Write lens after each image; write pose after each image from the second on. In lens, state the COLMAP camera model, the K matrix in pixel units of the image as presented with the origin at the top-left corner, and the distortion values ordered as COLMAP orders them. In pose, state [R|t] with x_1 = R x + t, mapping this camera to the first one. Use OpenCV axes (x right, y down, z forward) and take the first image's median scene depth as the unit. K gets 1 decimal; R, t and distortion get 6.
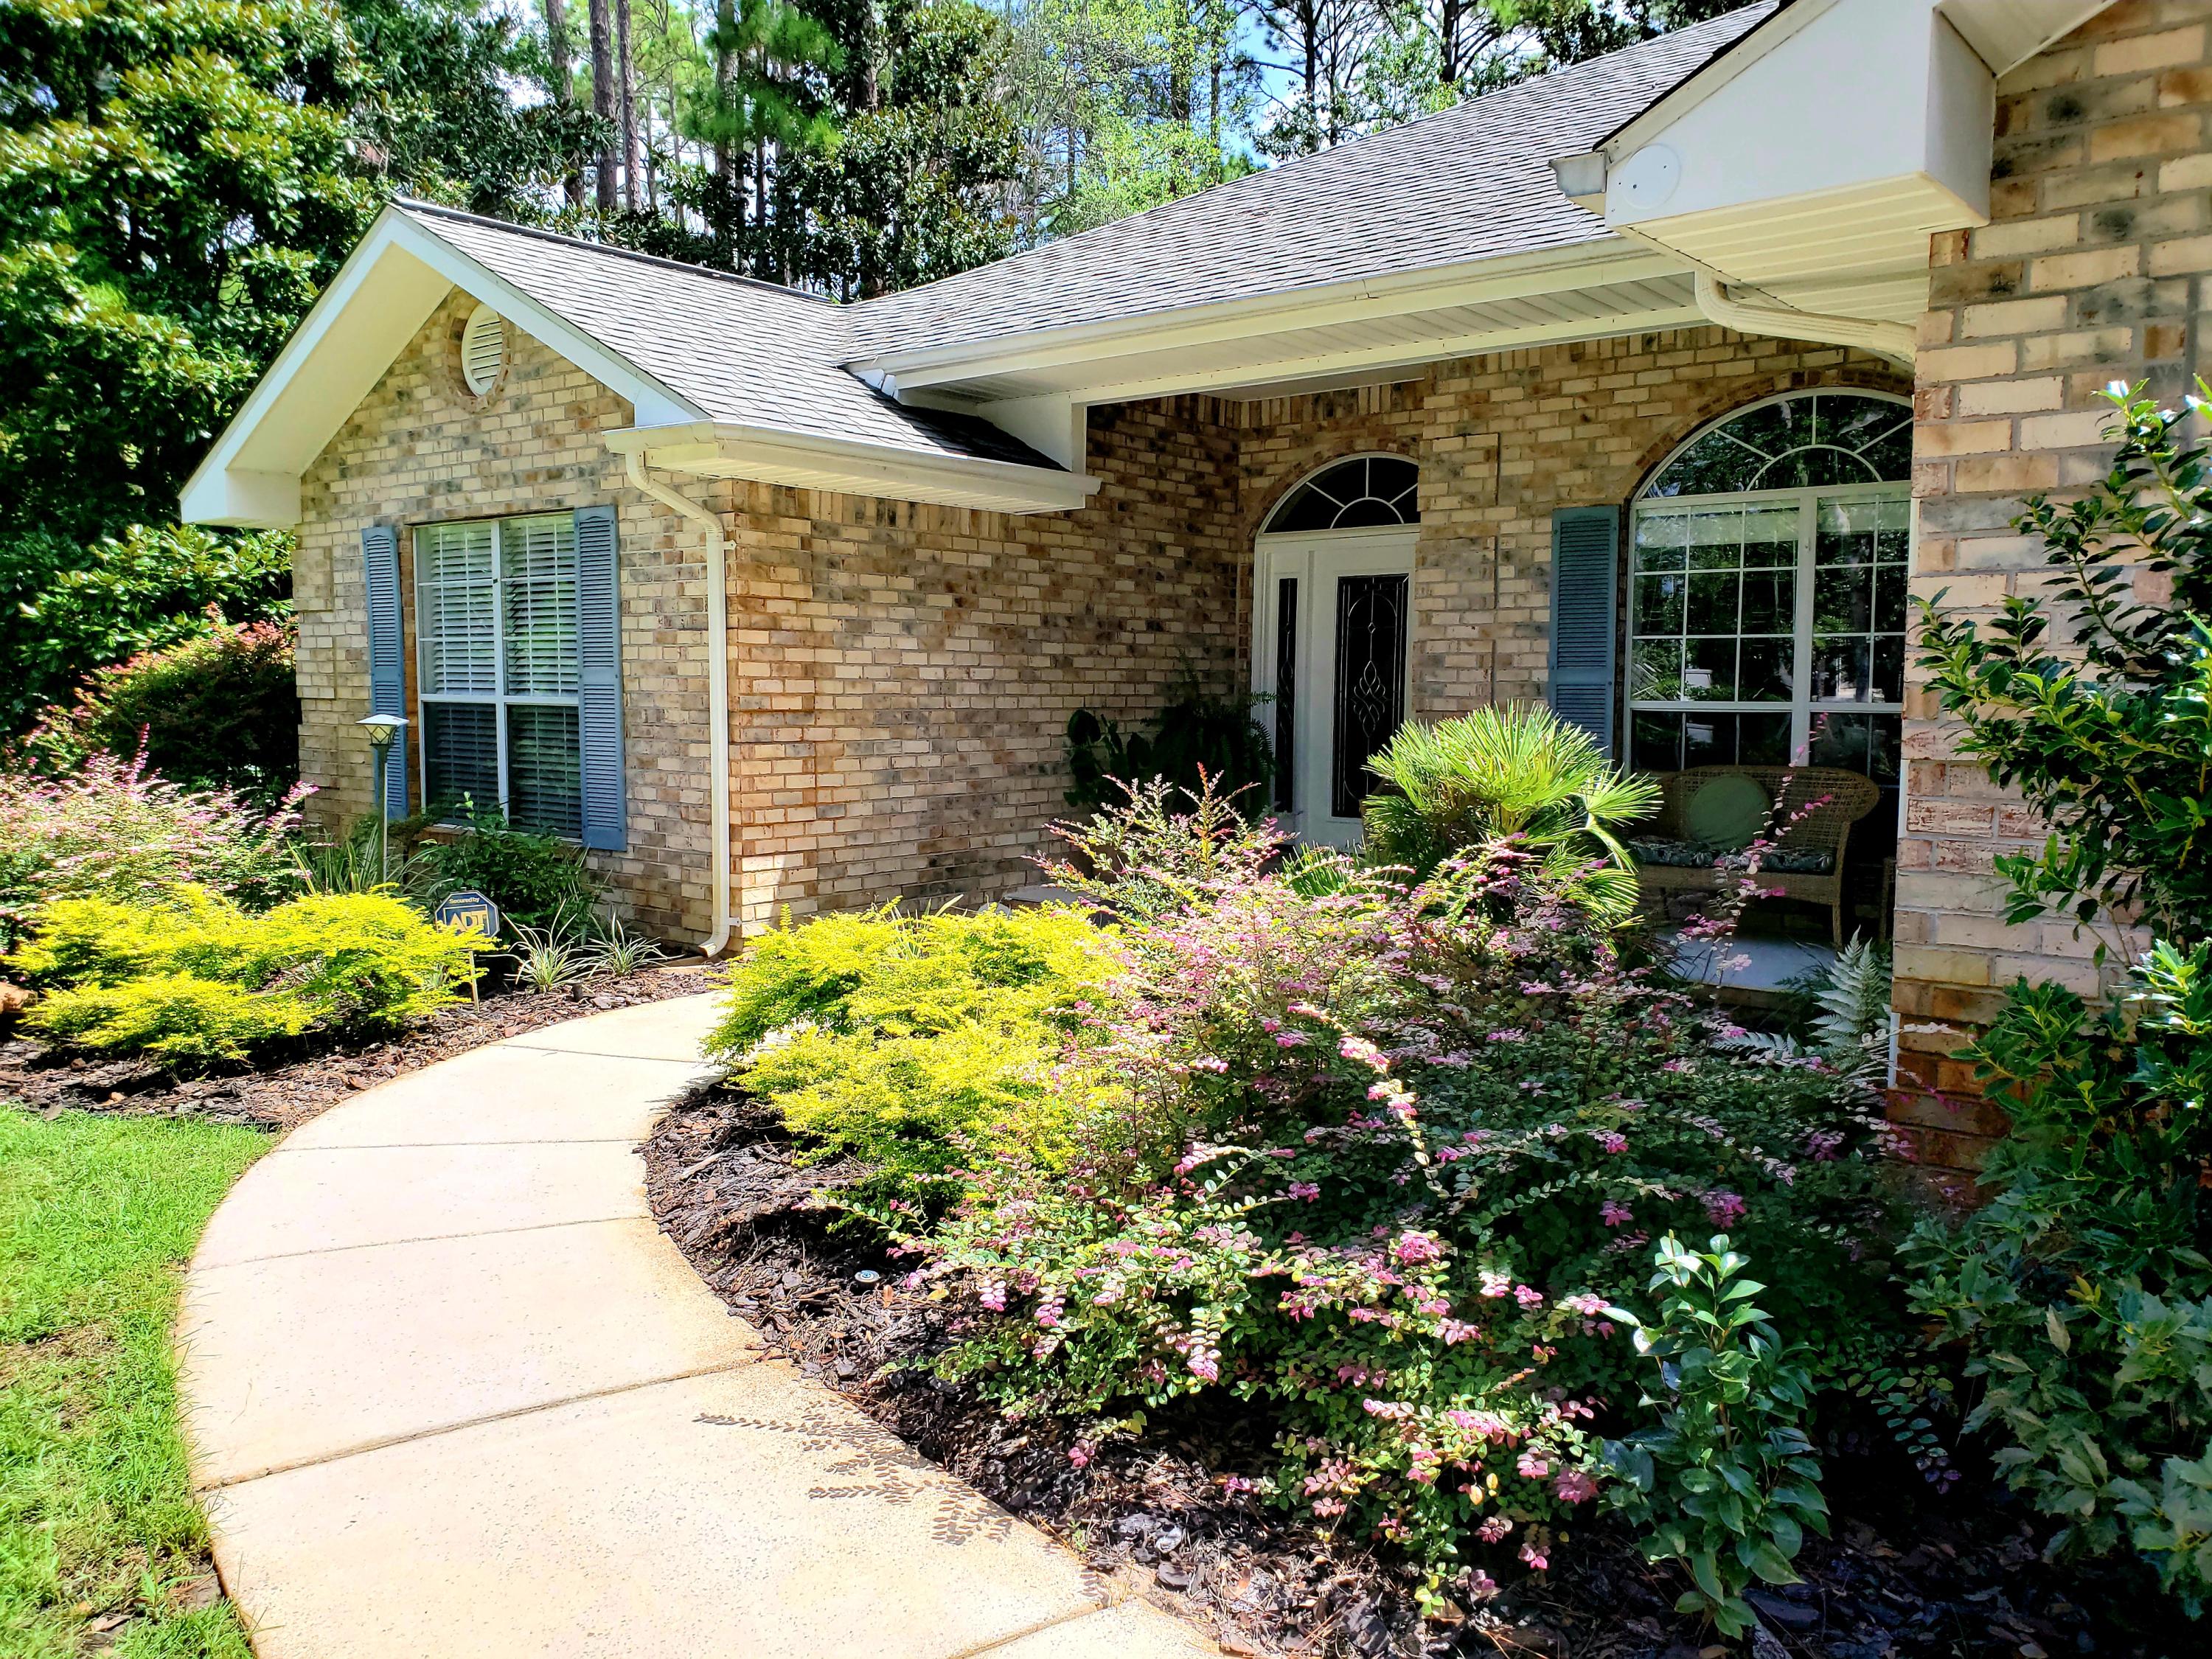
lens RADIAL K [[1663.2, 0, 1106.9], [0, 1663.2, 832.6], [0, 0, 1]] dist [0.000188, -0.003498]
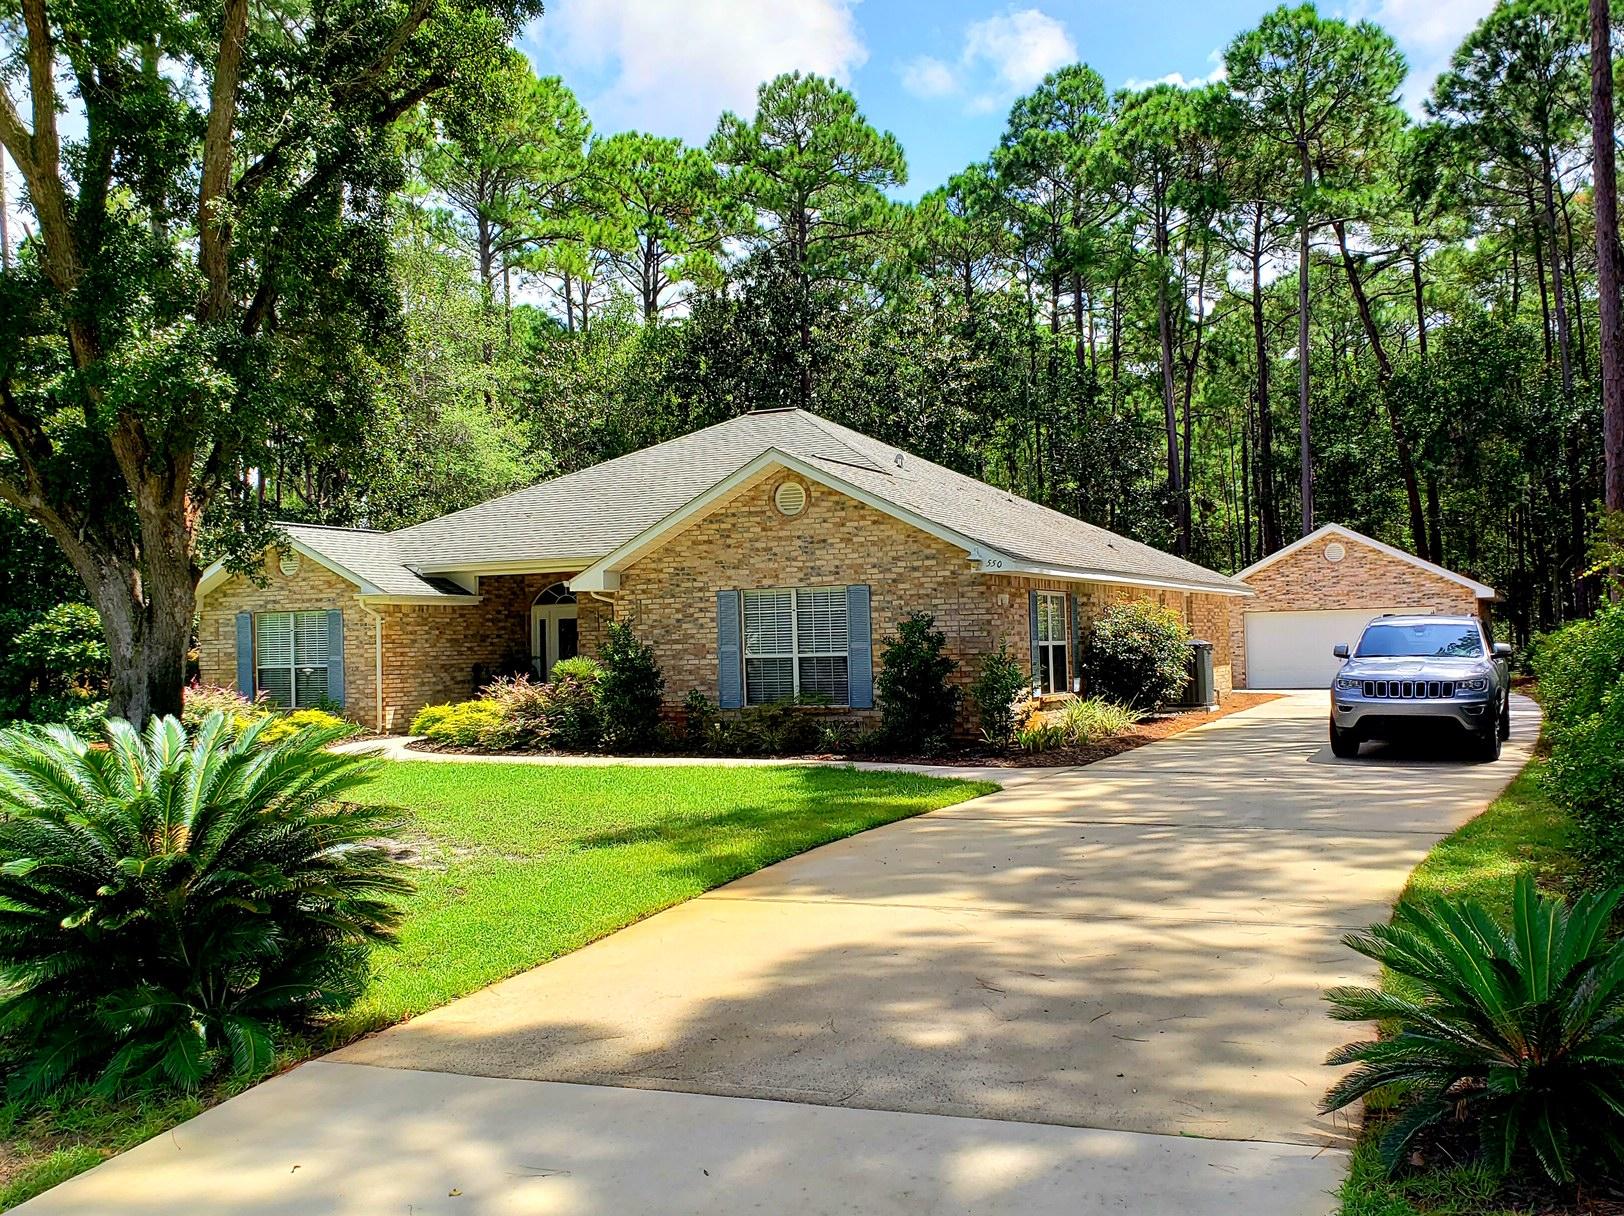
lens RADIAL K [[1221.1, 0, 817.3], [0, 1221.1, 610.6], [0, 0, 1]] dist [0.000188, -0.003498]
pose [[0.954150, -0.022358, 0.298494, -0.102431], [0.058808, 0.991774, -0.113696, 0.151642], [-0.293497, 0.126037, 0.947615, -1.663083]]
